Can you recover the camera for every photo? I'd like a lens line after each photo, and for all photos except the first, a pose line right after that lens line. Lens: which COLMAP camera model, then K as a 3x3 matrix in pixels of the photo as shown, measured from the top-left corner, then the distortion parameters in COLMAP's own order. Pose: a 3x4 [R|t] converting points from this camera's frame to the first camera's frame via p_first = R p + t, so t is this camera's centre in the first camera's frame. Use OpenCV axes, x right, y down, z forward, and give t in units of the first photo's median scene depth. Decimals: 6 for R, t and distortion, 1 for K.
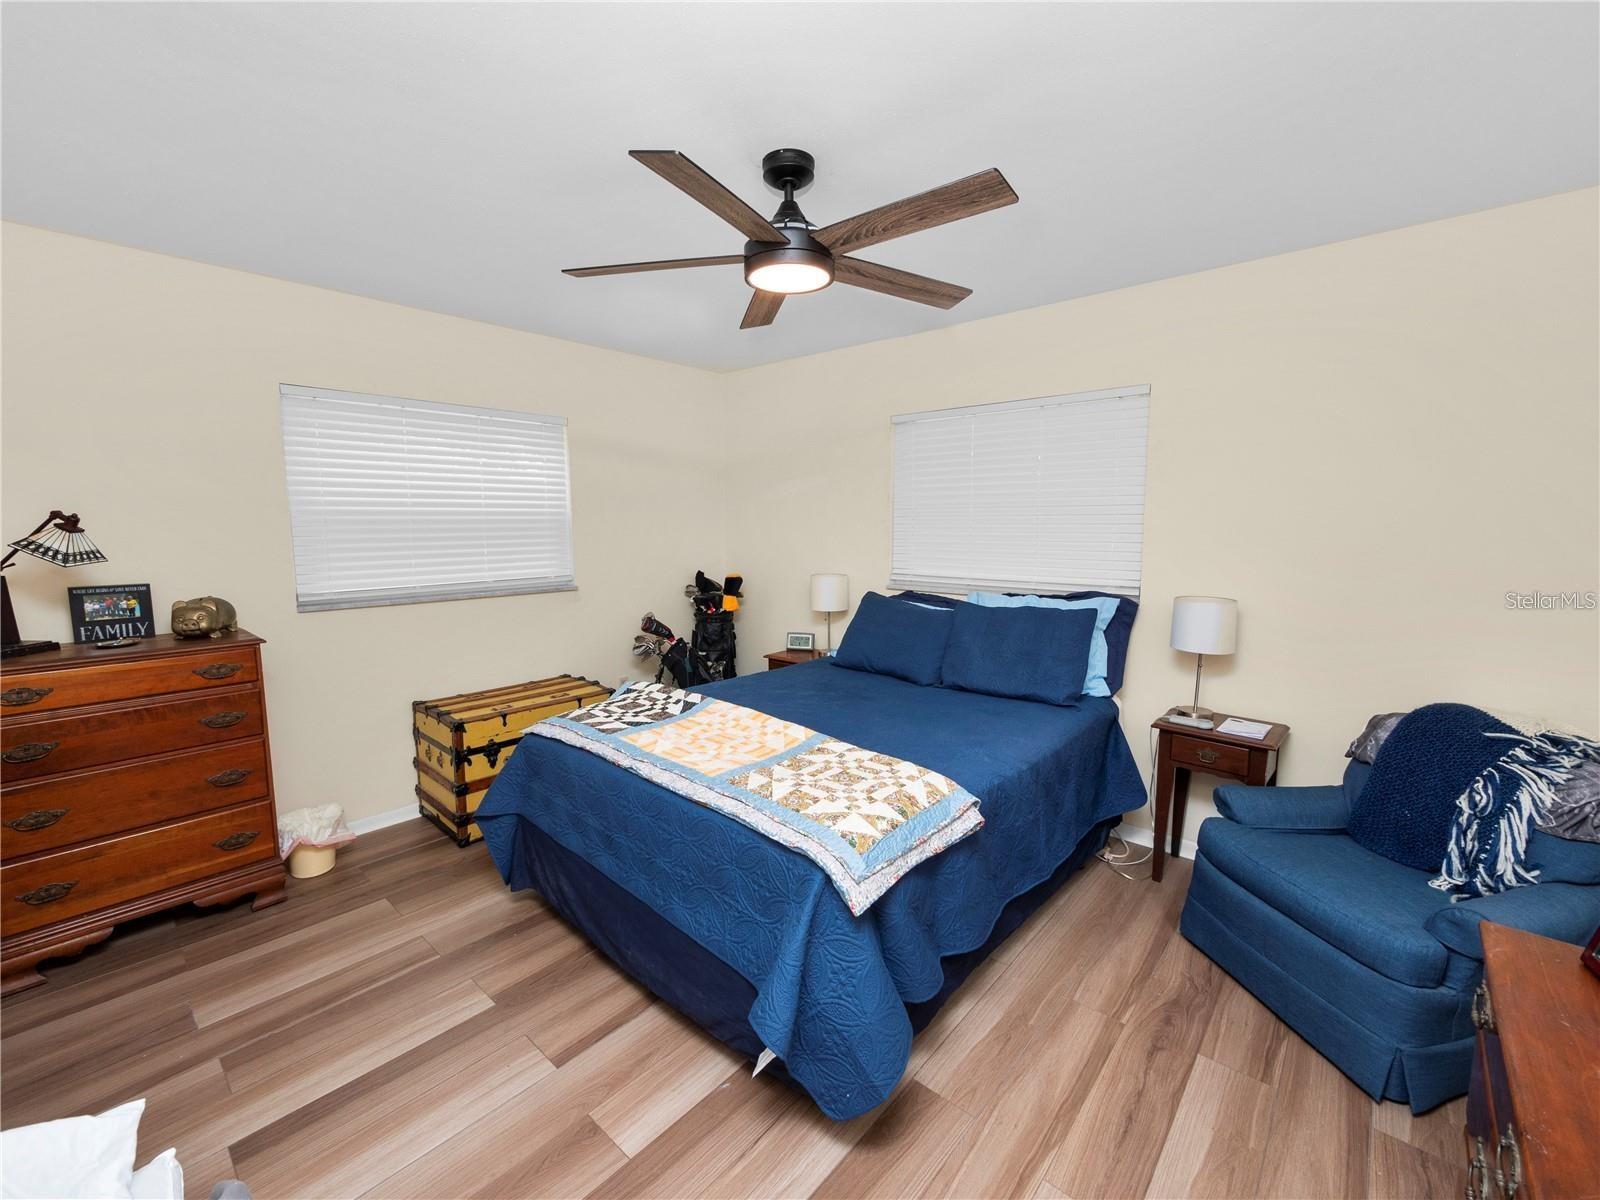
lens RADIAL K [[672.3, 0, 794.0], [0, 672.3, 601.4], [0, 0, 1]] dist [-0.004954, 0.000562]
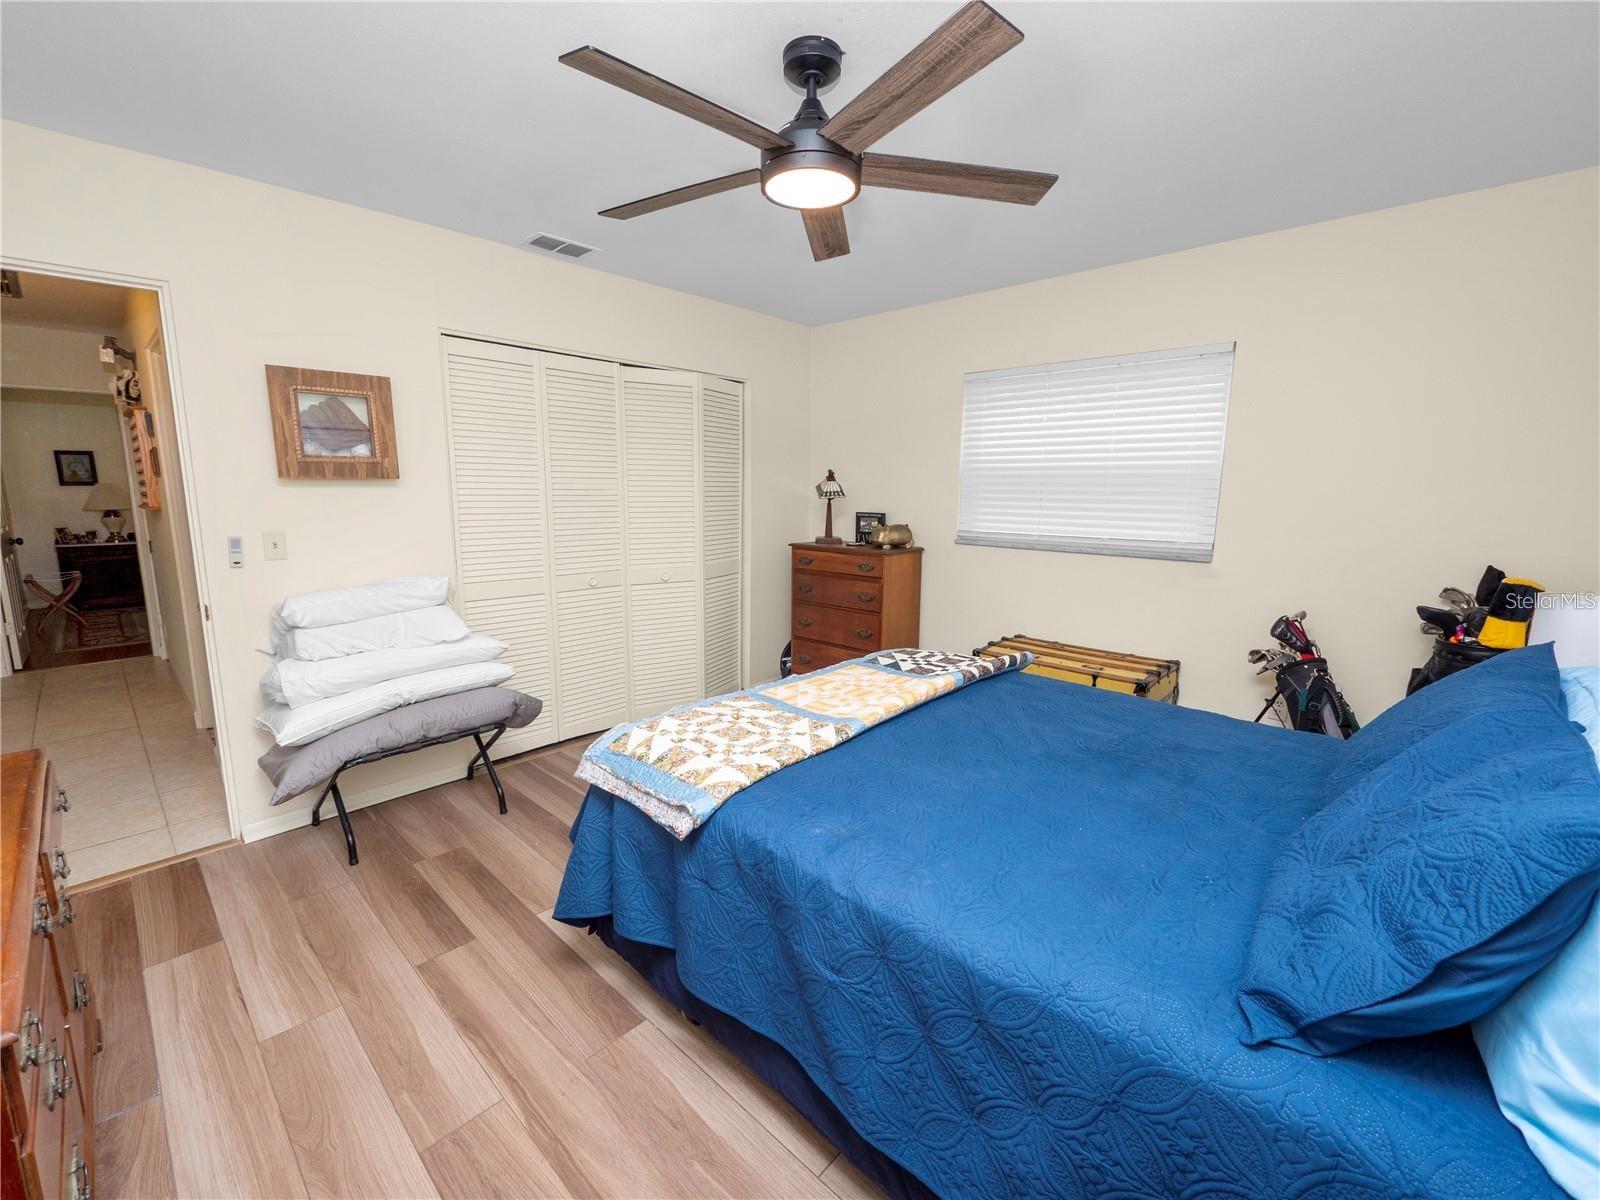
lens RADIAL K [[672.3, 0, 793.9], [0, 672.3, 595.4], [0, 0, 1]] dist [-0.004954, 0.000562]
pose [[-0.030447, 0.161545, -0.986396, 0.956287], [-0.126038, 0.978356, 0.164118, -0.093277], [0.991558, 0.129320, -0.009427, 1.033681]]
